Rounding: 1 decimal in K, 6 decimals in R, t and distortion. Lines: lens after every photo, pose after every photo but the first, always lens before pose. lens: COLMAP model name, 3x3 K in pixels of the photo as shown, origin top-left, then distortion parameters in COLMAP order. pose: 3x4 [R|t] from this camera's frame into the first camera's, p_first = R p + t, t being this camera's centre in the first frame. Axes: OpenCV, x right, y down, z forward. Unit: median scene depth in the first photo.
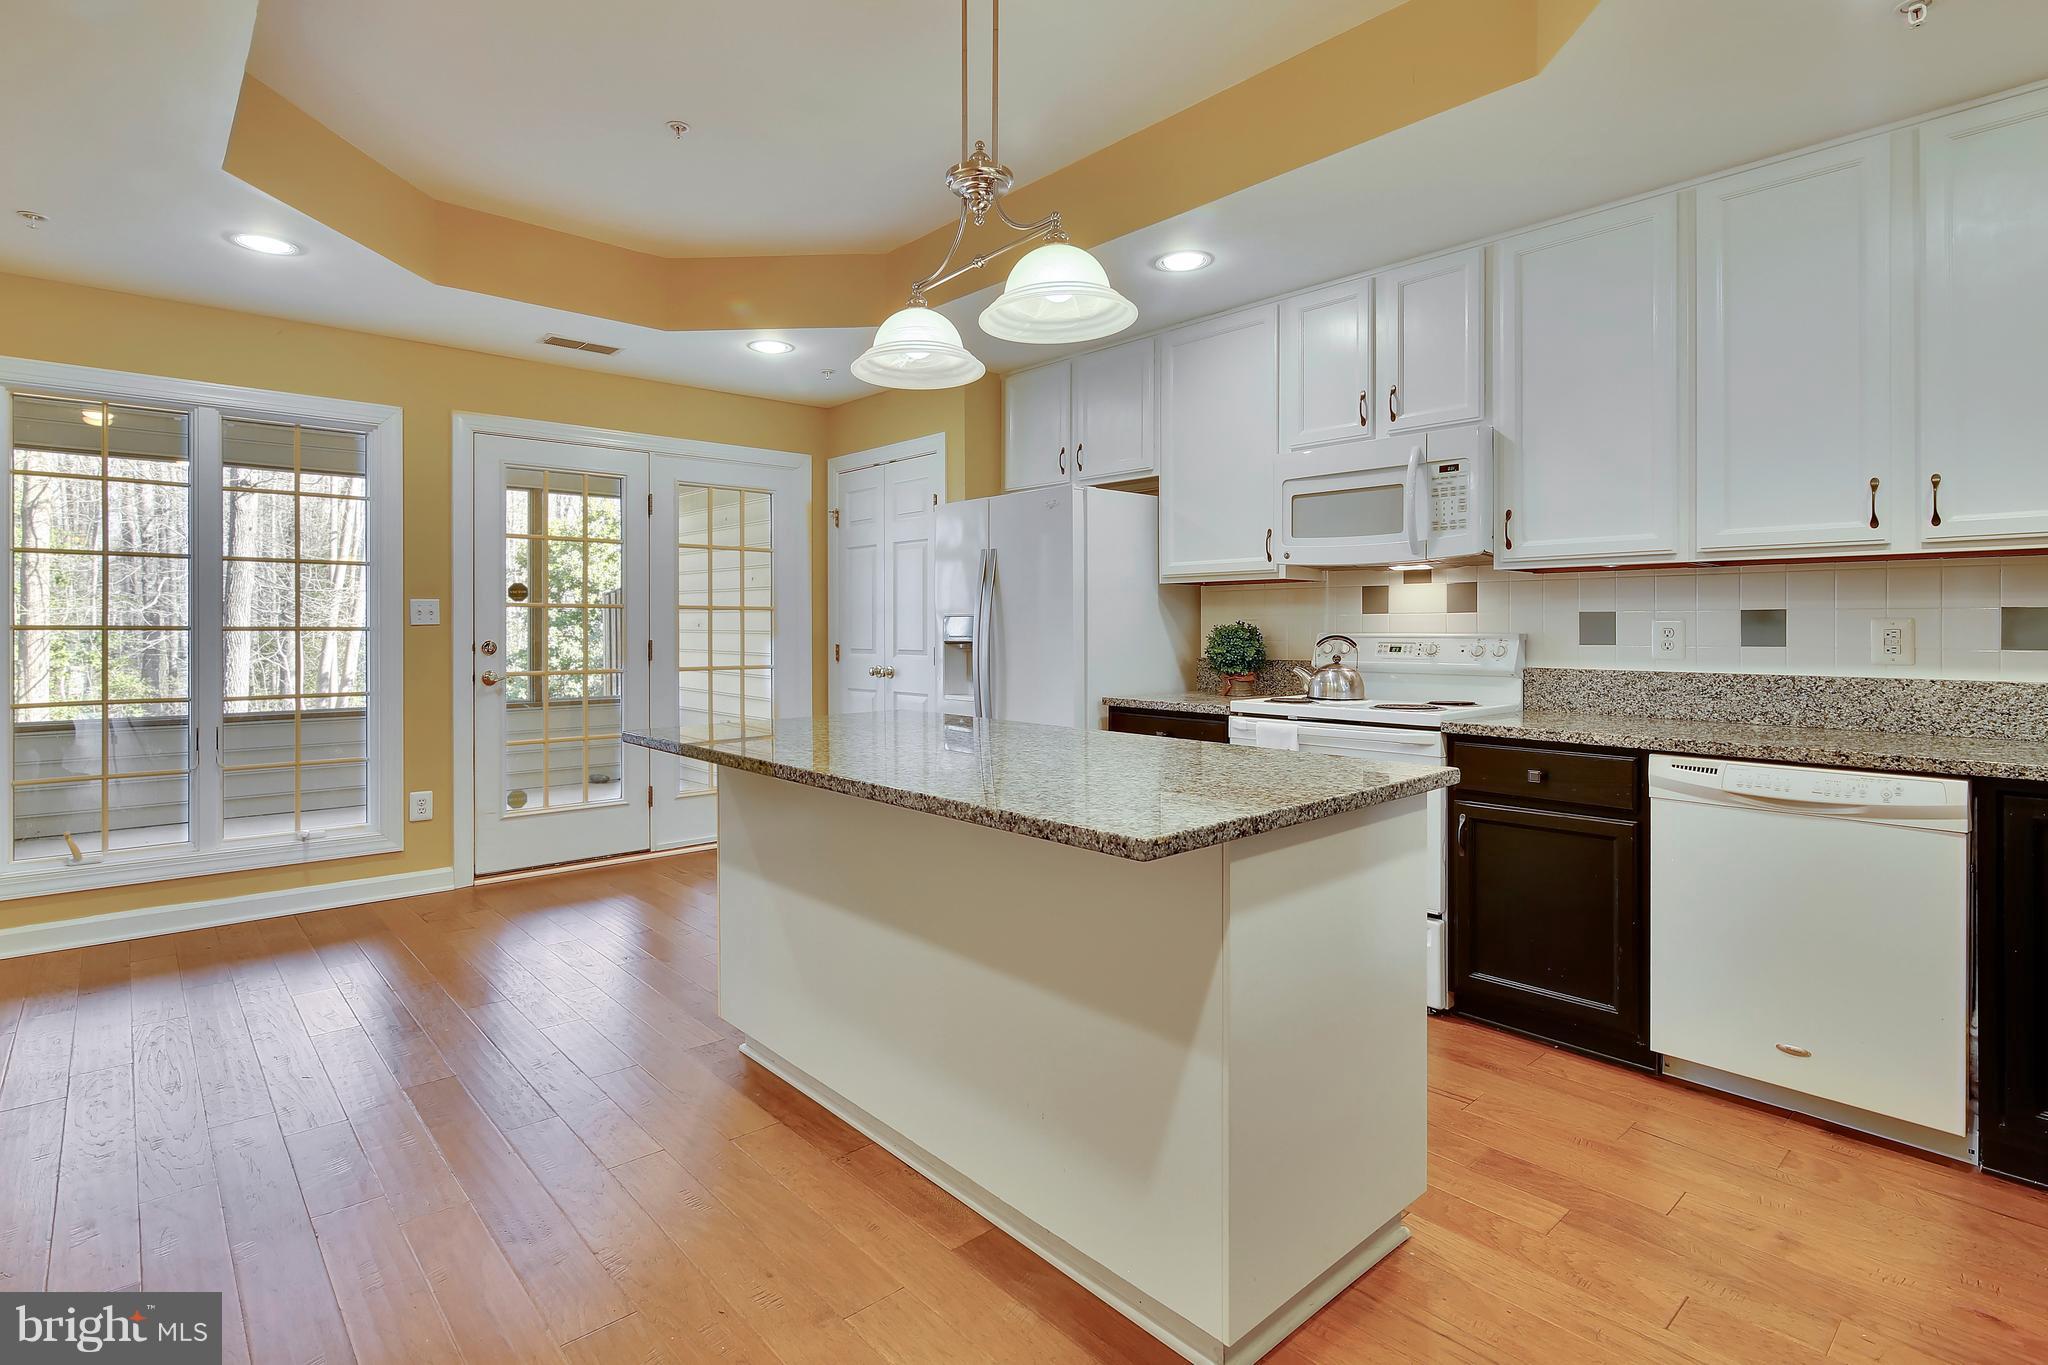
lens RADIAL K [[1010.6, 0, 1025.8], [0, 1010.6, 633.8], [0, 0, 1]] dist [-0.011205, 0.001194]
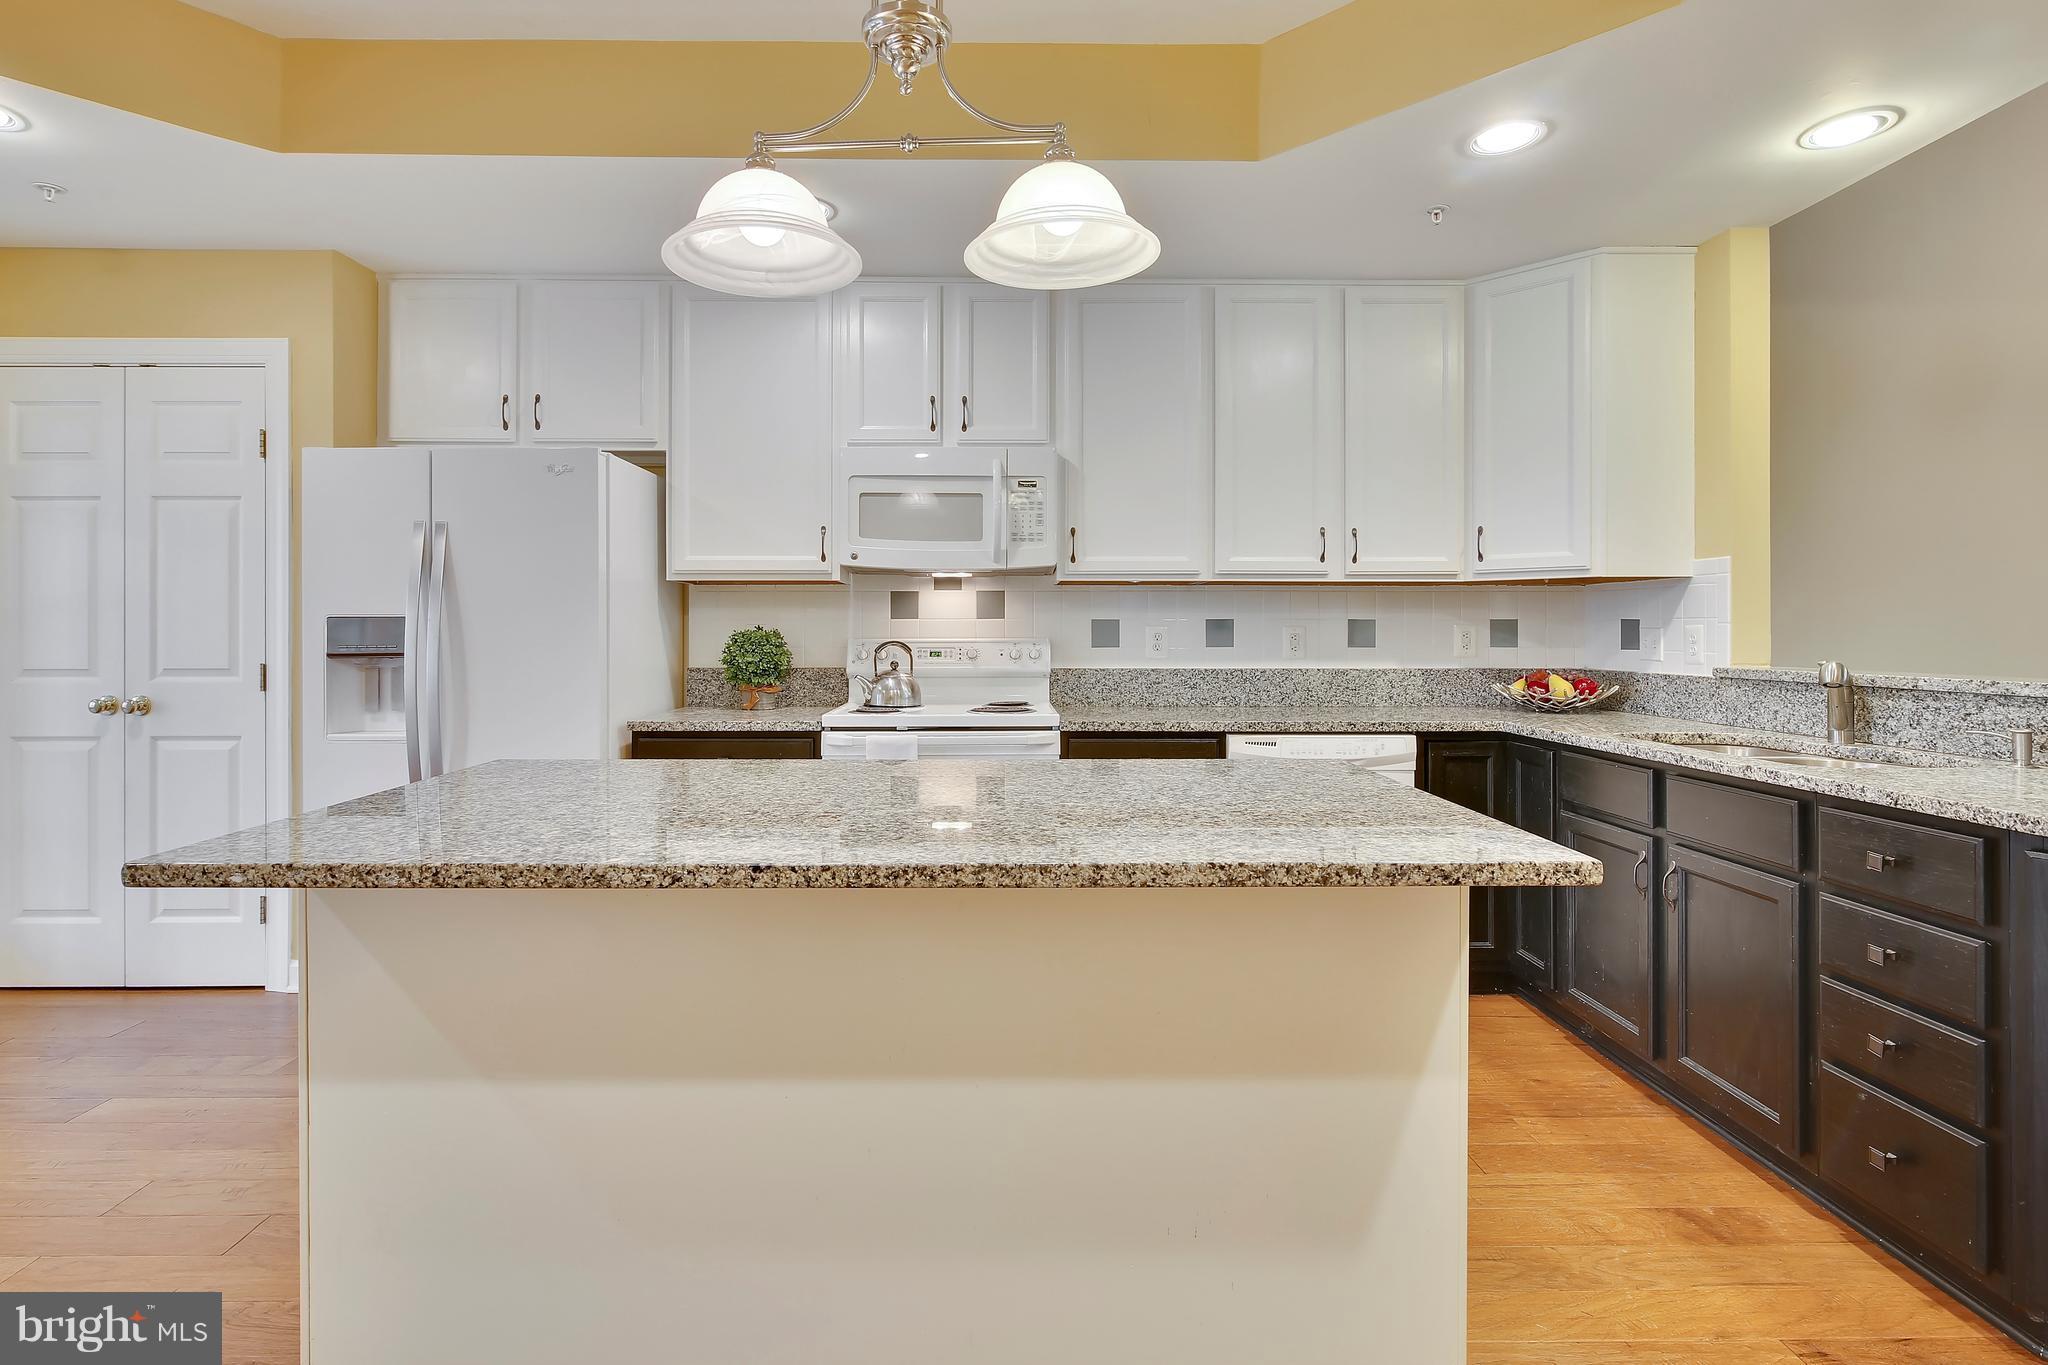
lens RADIAL K [[979.6, 0, 1019.4], [0, 979.6, 632.5], [0, 0, 1]] dist [-0.002854, 0.001006]
pose [[0.655583, -0.000812, 0.755123, -0.369993], [0.004645, 0.999985, -0.002957, -0.003625], [-0.755109, 0.005446, 0.655577, 0.324410]]
